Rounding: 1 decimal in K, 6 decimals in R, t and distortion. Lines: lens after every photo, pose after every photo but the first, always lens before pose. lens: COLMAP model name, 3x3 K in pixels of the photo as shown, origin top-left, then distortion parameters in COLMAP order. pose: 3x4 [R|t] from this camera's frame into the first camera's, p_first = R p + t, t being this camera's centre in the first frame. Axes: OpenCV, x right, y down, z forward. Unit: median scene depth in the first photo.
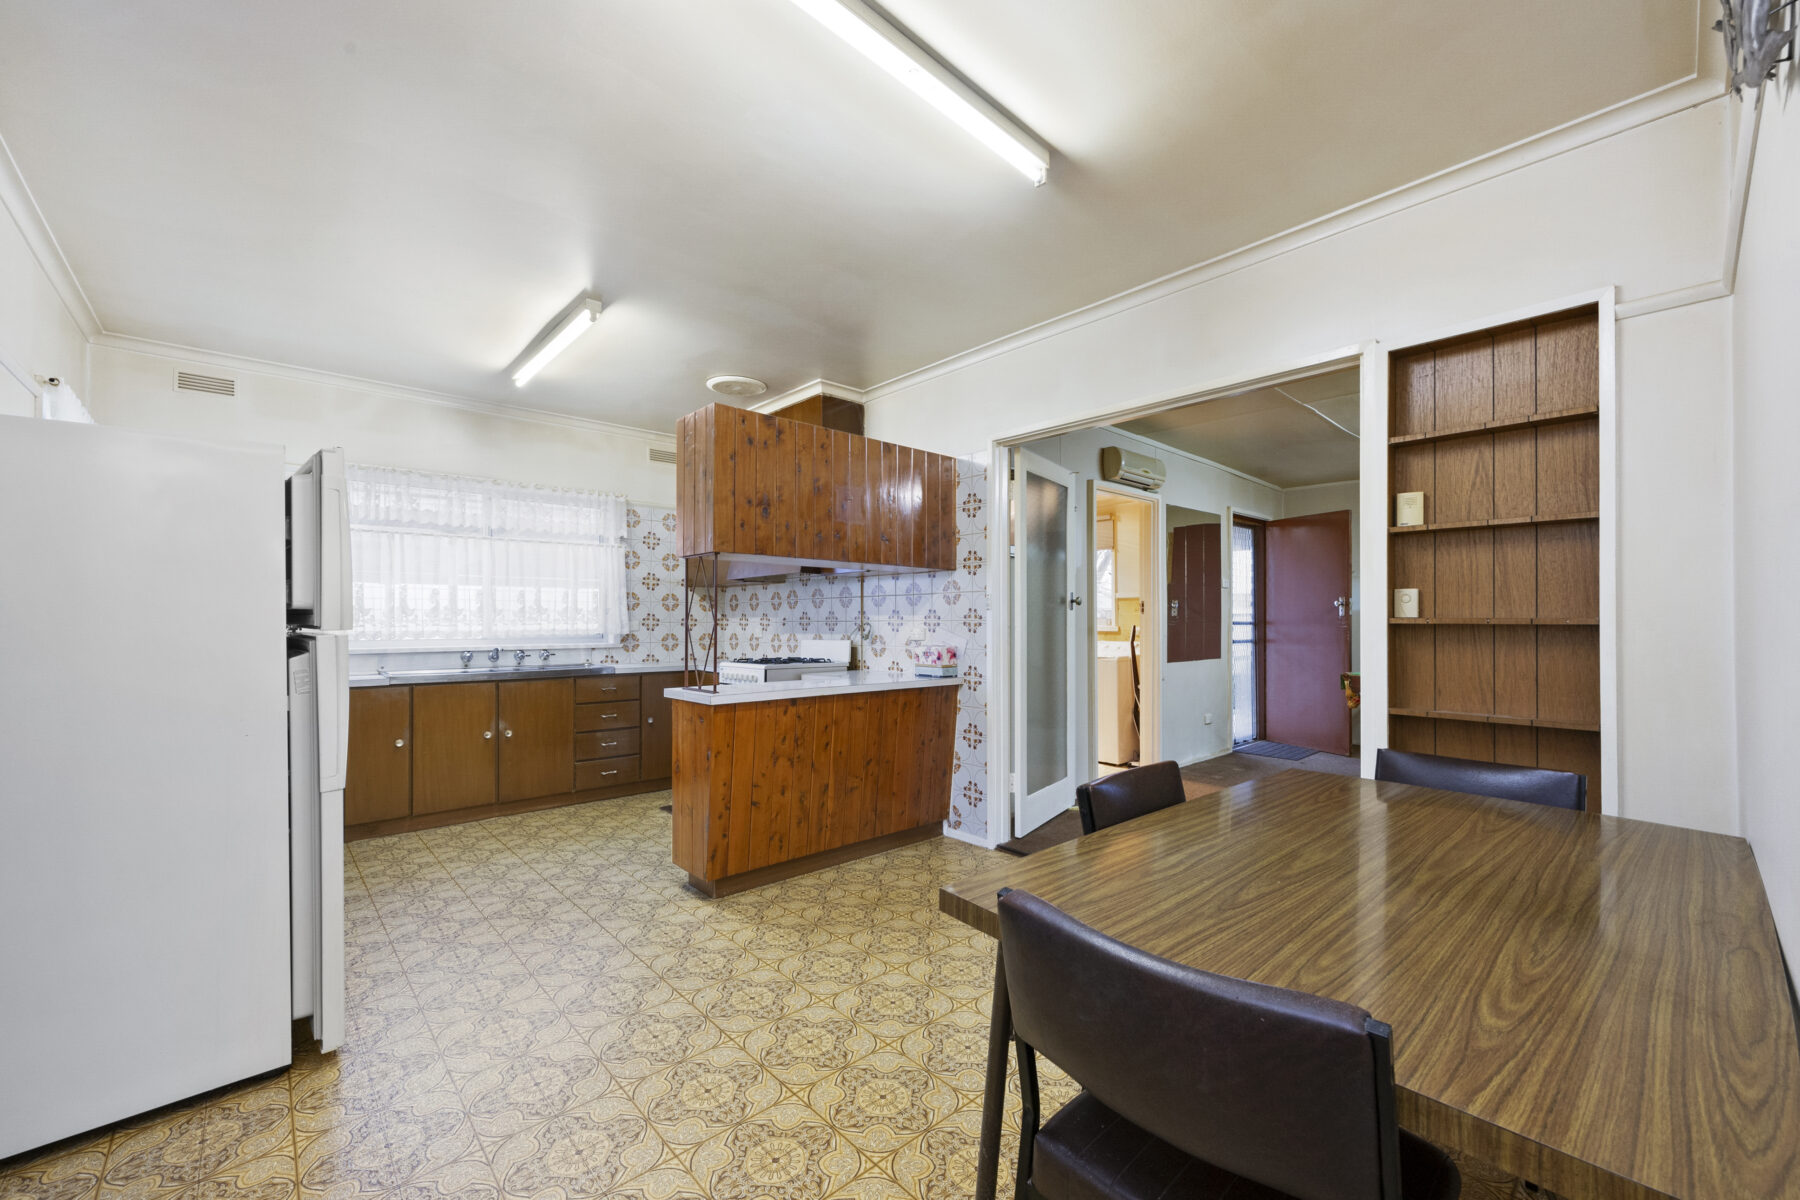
lens RADIAL K [[715.4, 0, 894.7], [0, 715.4, 611.3], [0, 0, 1]] dist [-0.000662, -0.000079]
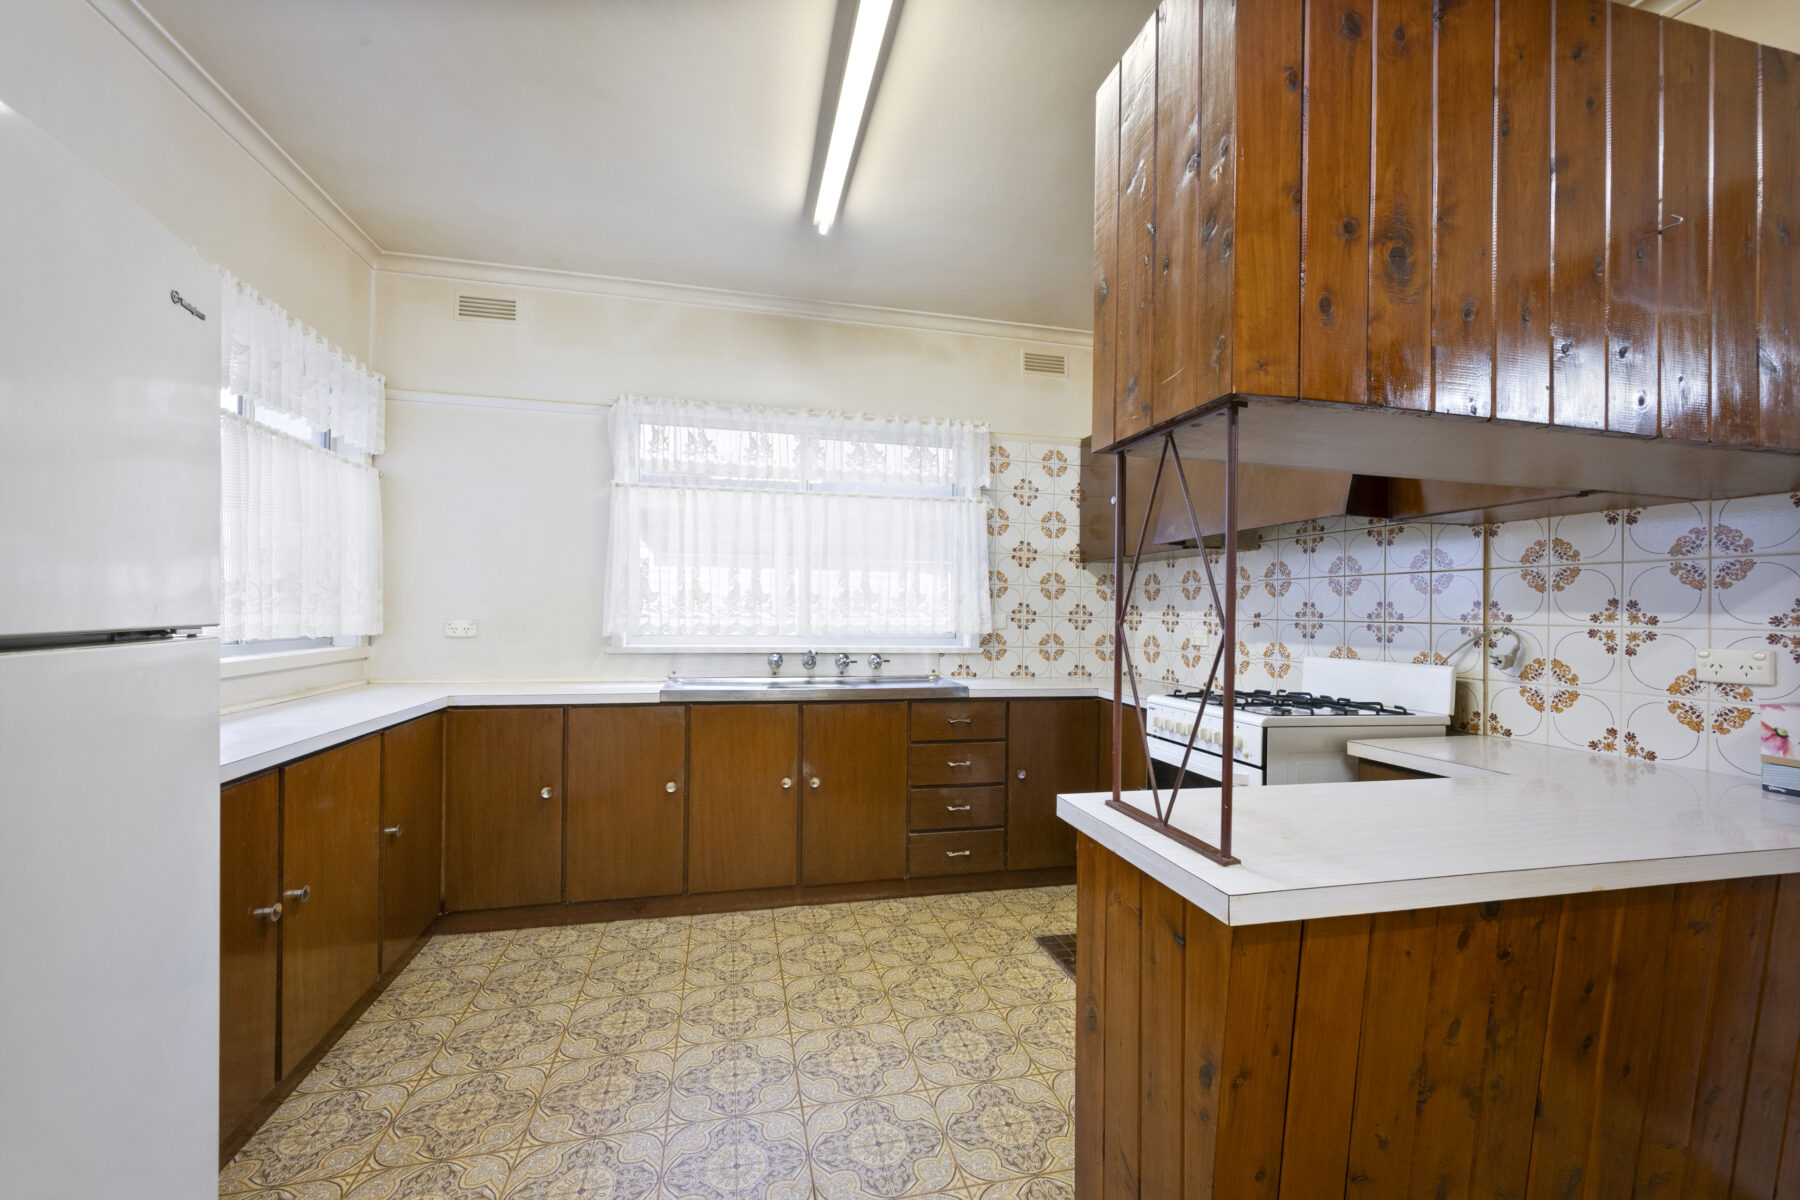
lens RADIAL K [[715.4, 0, 896.4], [0, 715.4, 604.3], [0, 0, 1]] dist [-0.000662, -0.000079]
pose [[0.876046, 0.009946, -0.482125, -0.148591], [-0.008700, 0.999951, 0.004819, 0.002474], [0.482149, -0.000027, 0.876089, 0.431750]]
